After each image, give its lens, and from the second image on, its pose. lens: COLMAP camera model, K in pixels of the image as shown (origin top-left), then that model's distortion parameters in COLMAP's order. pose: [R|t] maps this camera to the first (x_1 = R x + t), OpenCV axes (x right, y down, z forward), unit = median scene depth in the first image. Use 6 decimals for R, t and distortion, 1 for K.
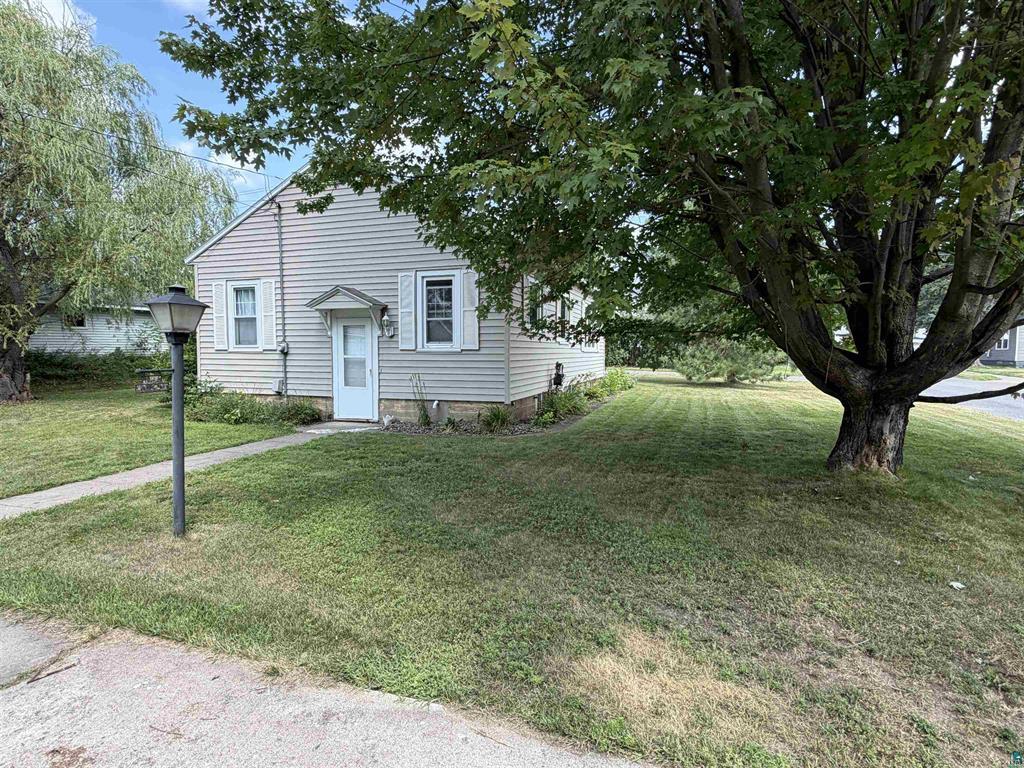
lens RADIAL K [[543.6, 0, 514.3], [0, 543.6, 382.1], [0, 0, 1]] dist [-0.001386, -0.001144]
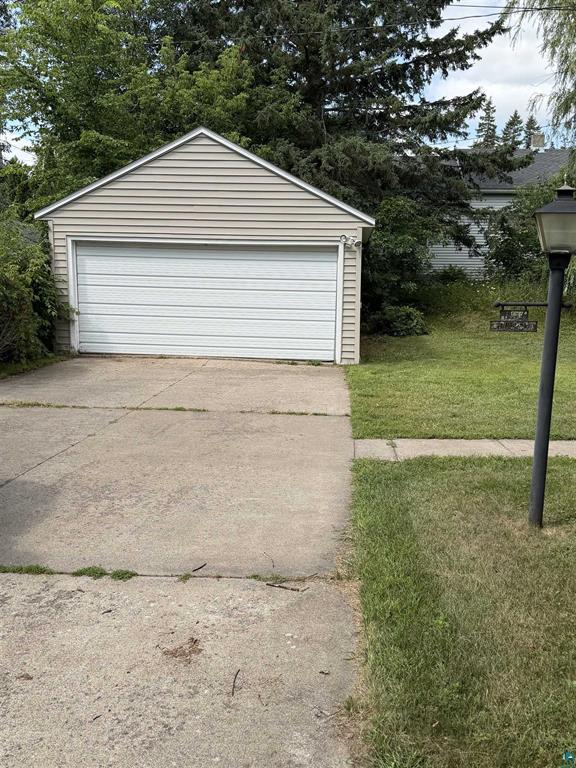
lens RADIAL K [[742.0, 0, 288.2], [0, 742.0, 381.0], [0, 0, 1]] dist [0.079247, 0.000000]
pose [[0.222140, 0.128650, -0.966490, 0.123428], [-0.072306, 0.990701, 0.115254, -0.004700], [0.972330, 0.044281, 0.229377, 0.172389]]
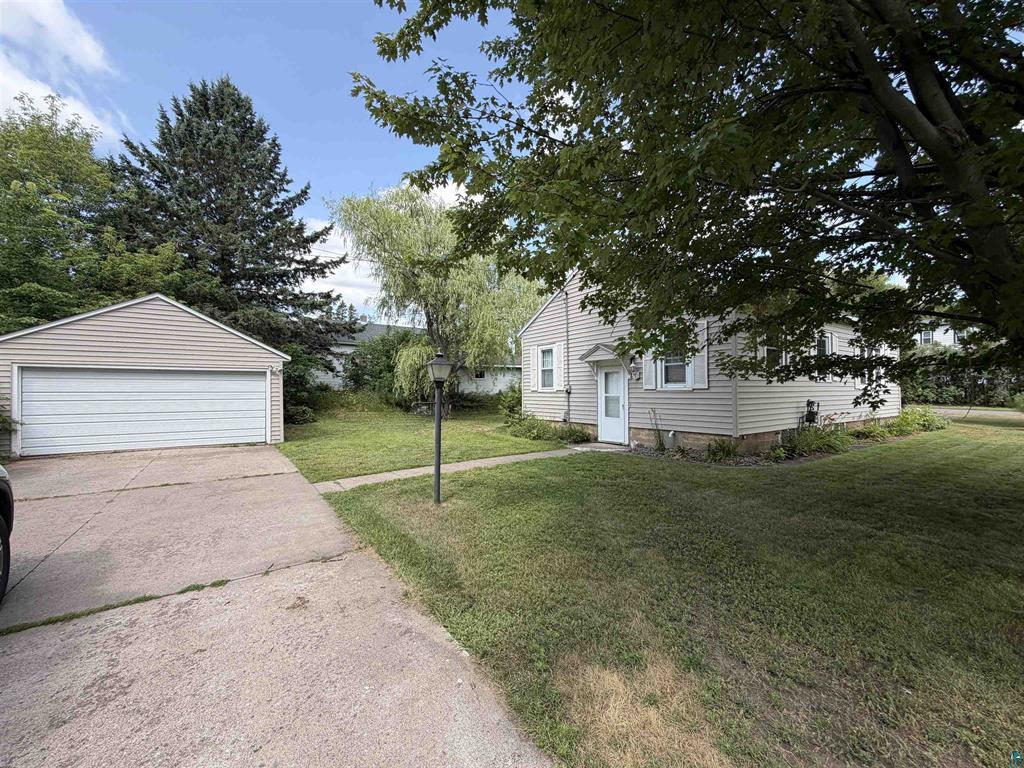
lens RADIAL K [[409.1, 0, 511.3], [0, 409.1, 388.9], [0, 0, 1]] dist [-0.000105, -0.000093]
pose [[0.789309, -0.011893, -0.613881, 0.139673], [-0.026189, 0.998250, -0.053013, -0.002192], [0.613437, 0.057920, 0.787617, 0.055763]]
